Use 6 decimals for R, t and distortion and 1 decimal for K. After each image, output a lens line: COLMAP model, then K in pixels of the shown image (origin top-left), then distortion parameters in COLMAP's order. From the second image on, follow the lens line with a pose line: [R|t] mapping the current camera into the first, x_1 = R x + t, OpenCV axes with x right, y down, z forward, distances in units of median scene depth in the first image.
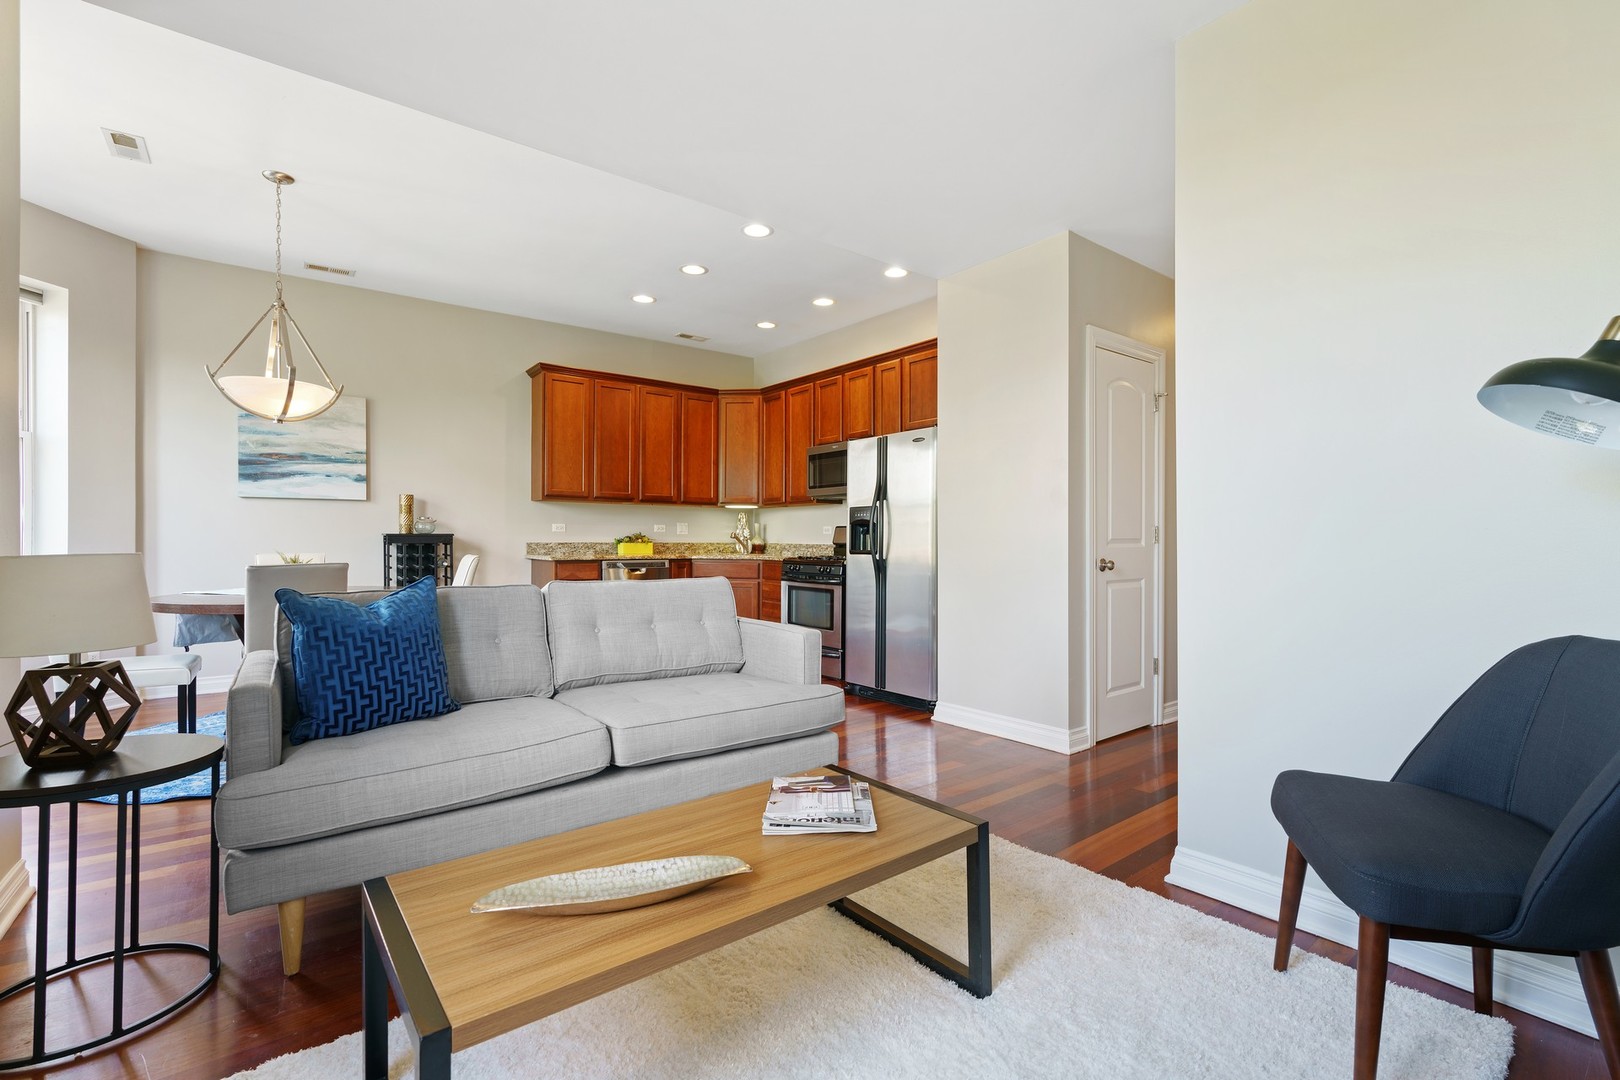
lens RADIAL K [[731.8, 0, 800.1], [0, 731.8, 542.8], [0, 0, 1]] dist [-0.001735, -0.000939]
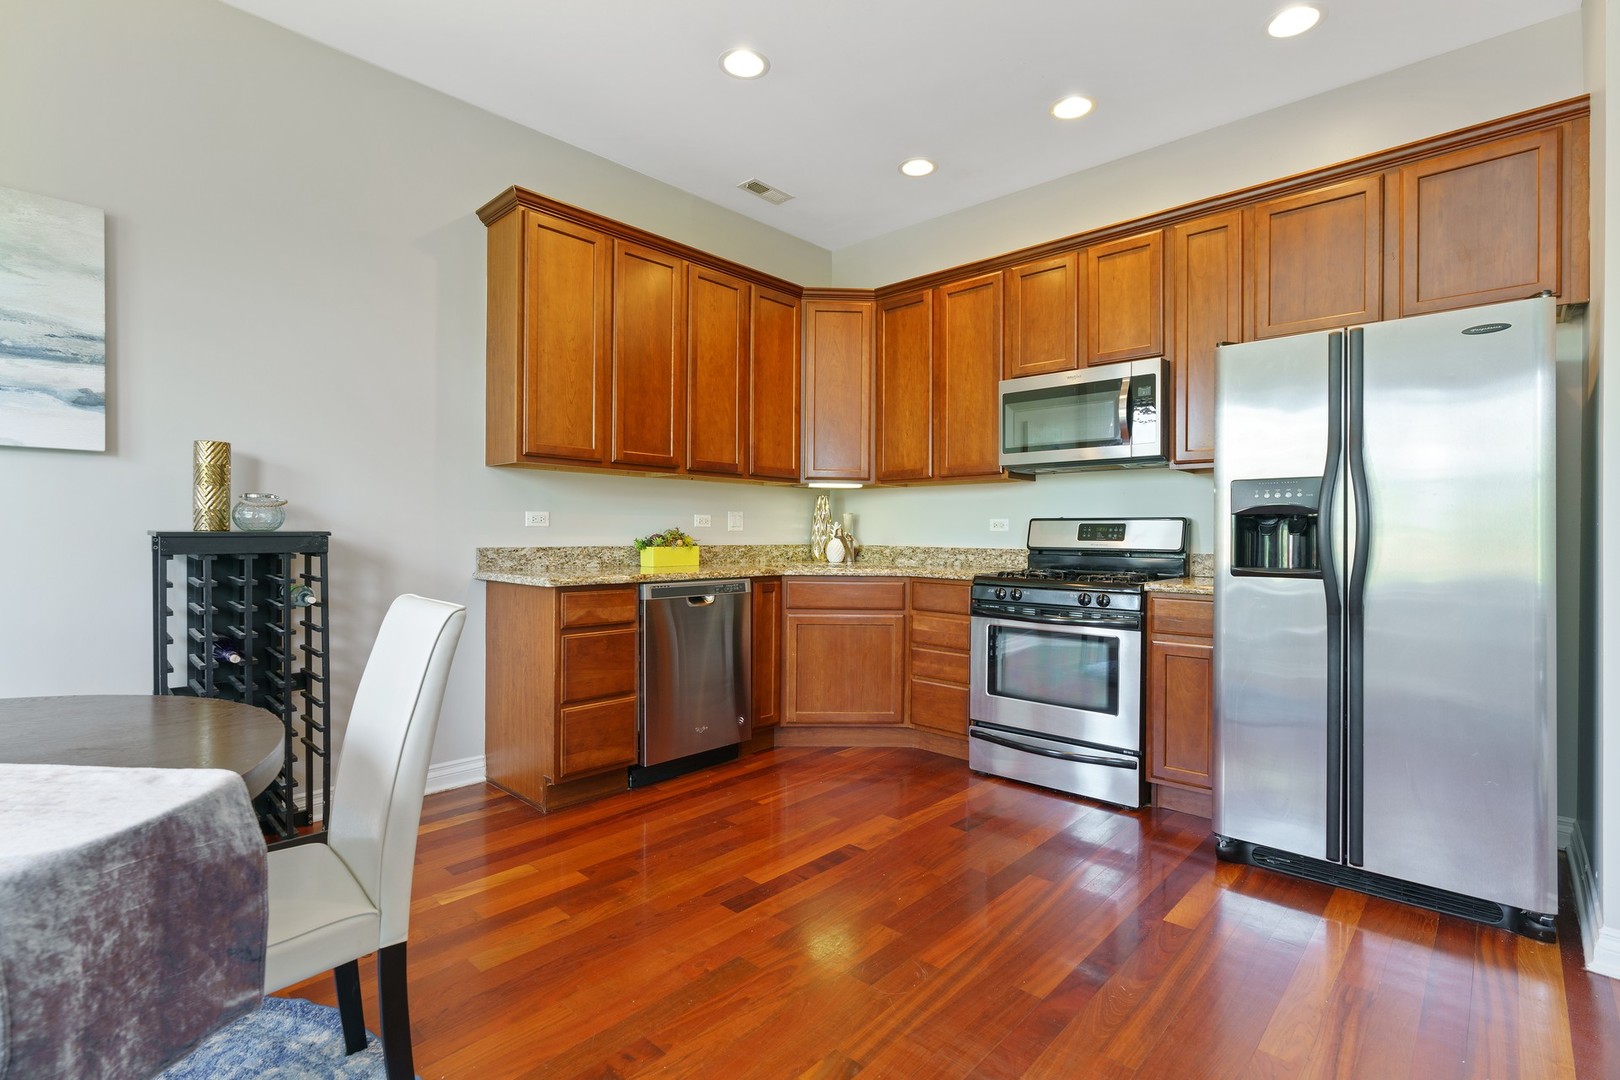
lens RADIAL K [[756.5, 0, 811.8], [0, 756.5, 535.7], [0, 0, 1]] dist [-0.003856, 0.002108]
pose [[0.984178, 0.000968, 0.177179, -0.232635], [-0.001097, 0.999999, 0.000632, -0.009241], [-0.177179, -0.000816, 0.984178, 0.430895]]
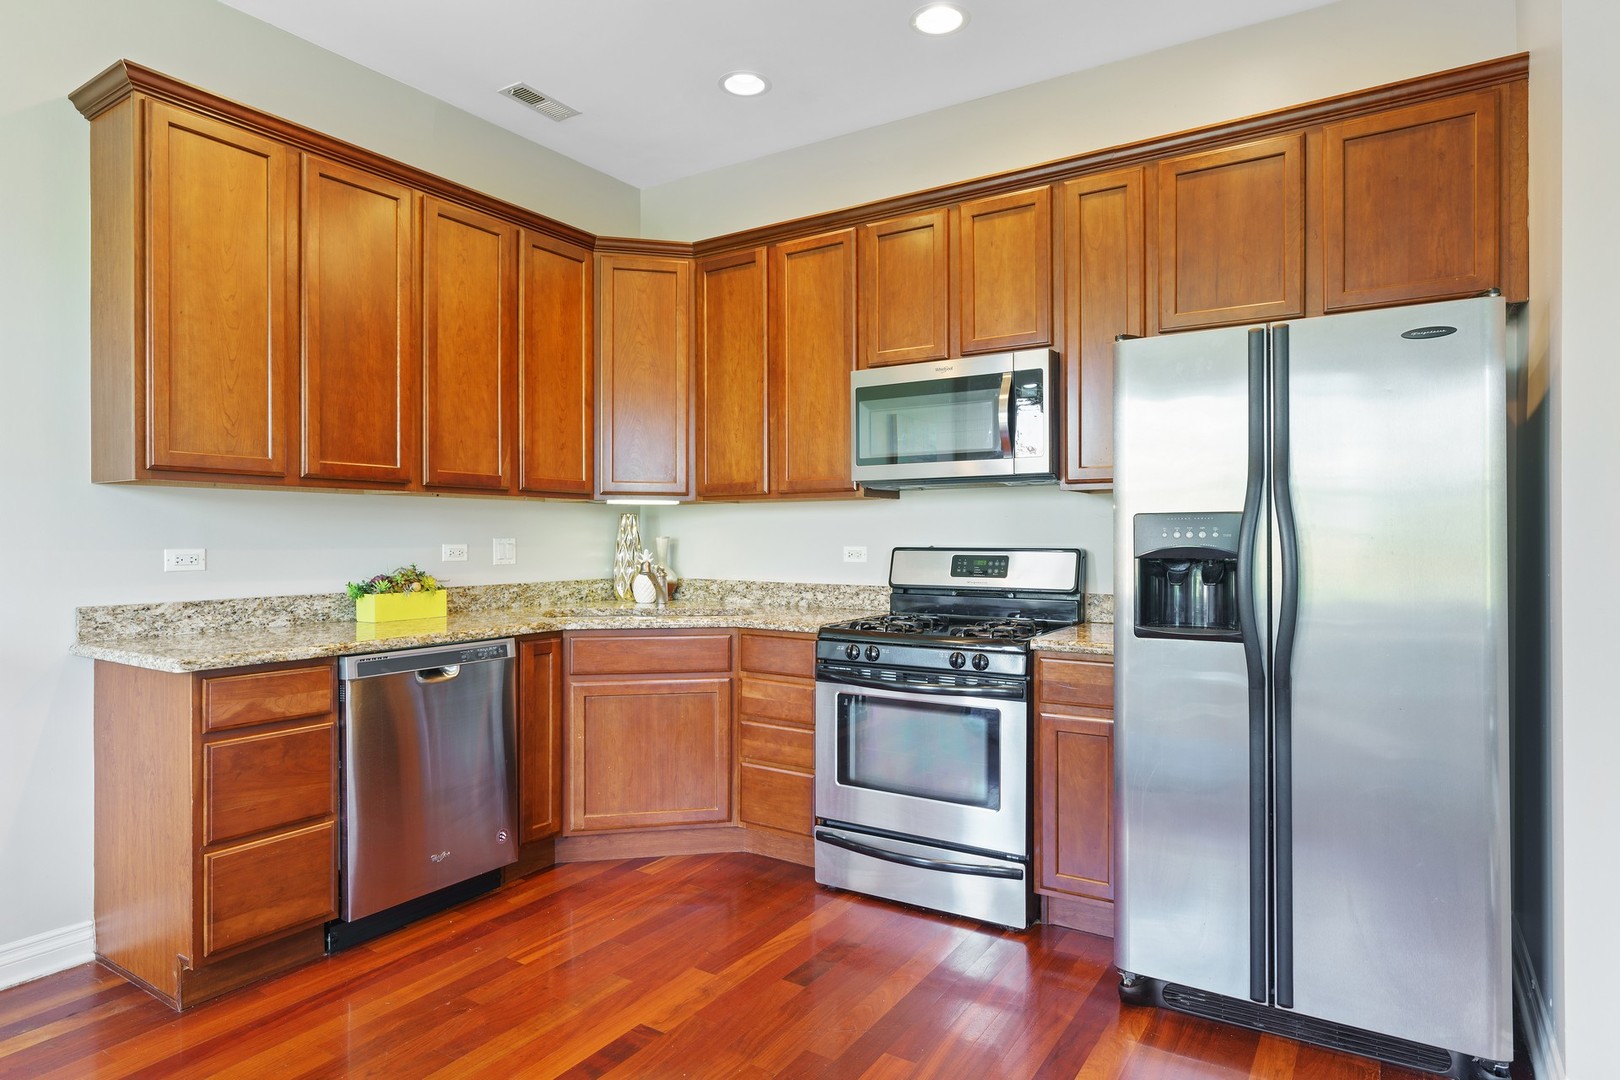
lens RADIAL K [[915.8, 0, 810.0], [0, 915.8, 540.0], [0, 0, 1]] dist [0.001911, 0.000845]
pose [[0.939018, -0.007262, 0.343790, -0.197826], [0.006372, 0.999973, 0.003720, -0.030150], [-0.343808, -0.001302, 0.939039, 0.477553]]
